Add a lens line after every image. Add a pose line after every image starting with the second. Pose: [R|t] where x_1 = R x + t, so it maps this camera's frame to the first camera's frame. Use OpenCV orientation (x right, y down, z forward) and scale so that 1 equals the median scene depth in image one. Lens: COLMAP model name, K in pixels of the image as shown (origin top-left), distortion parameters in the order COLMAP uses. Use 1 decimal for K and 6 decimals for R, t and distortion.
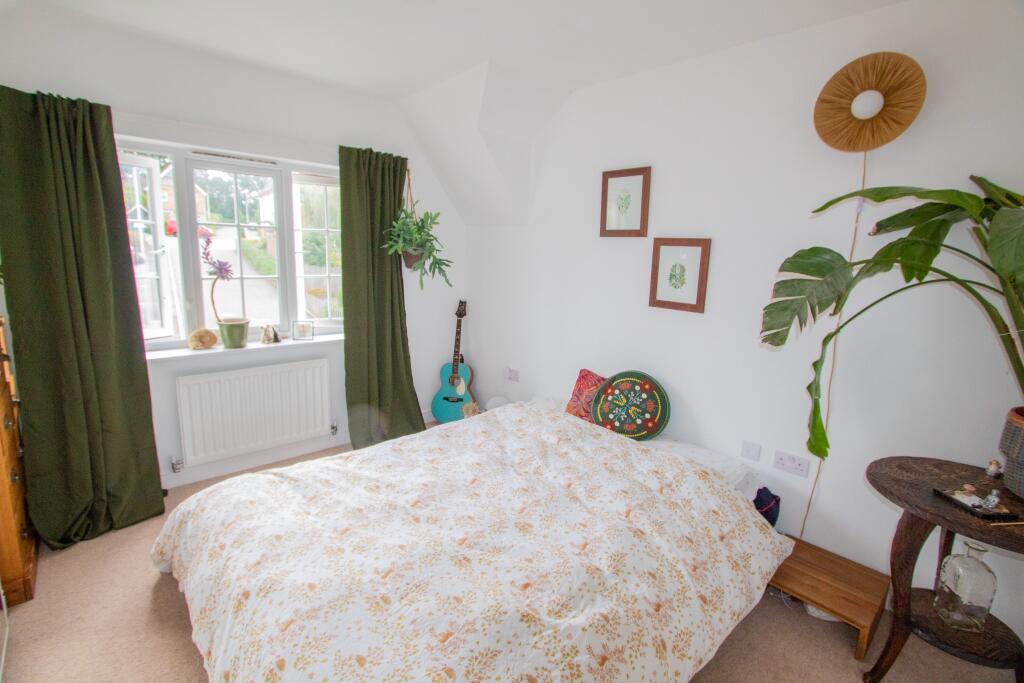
lens RADIAL K [[477.9, 0, 501.2], [0, 477.9, 335.0], [0, 0, 1]] dist [-0.018904, 0.001560]
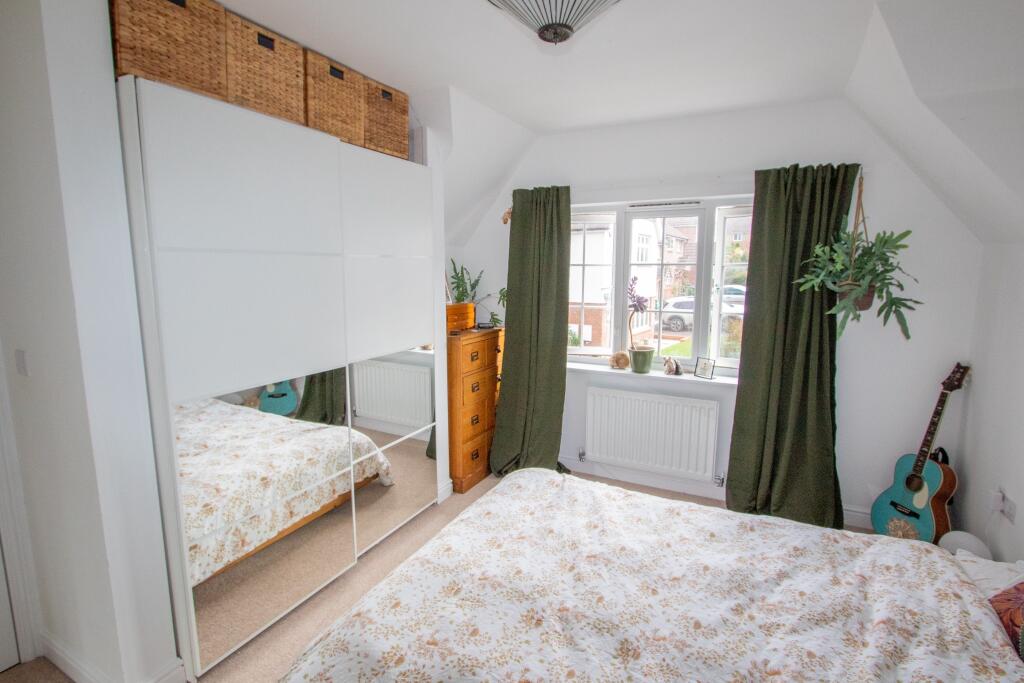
lens RADIAL K [[477.9, 0, 498.5], [0, 477.9, 337.4], [0, 0, 1]] dist [-0.018904, 0.001560]
pose [[0.338899, 0.095173, -0.935996, 0.404773], [-0.153790, 0.987093, 0.044685, -0.058175], [0.928168, 0.128803, 0.349162, 0.306033]]
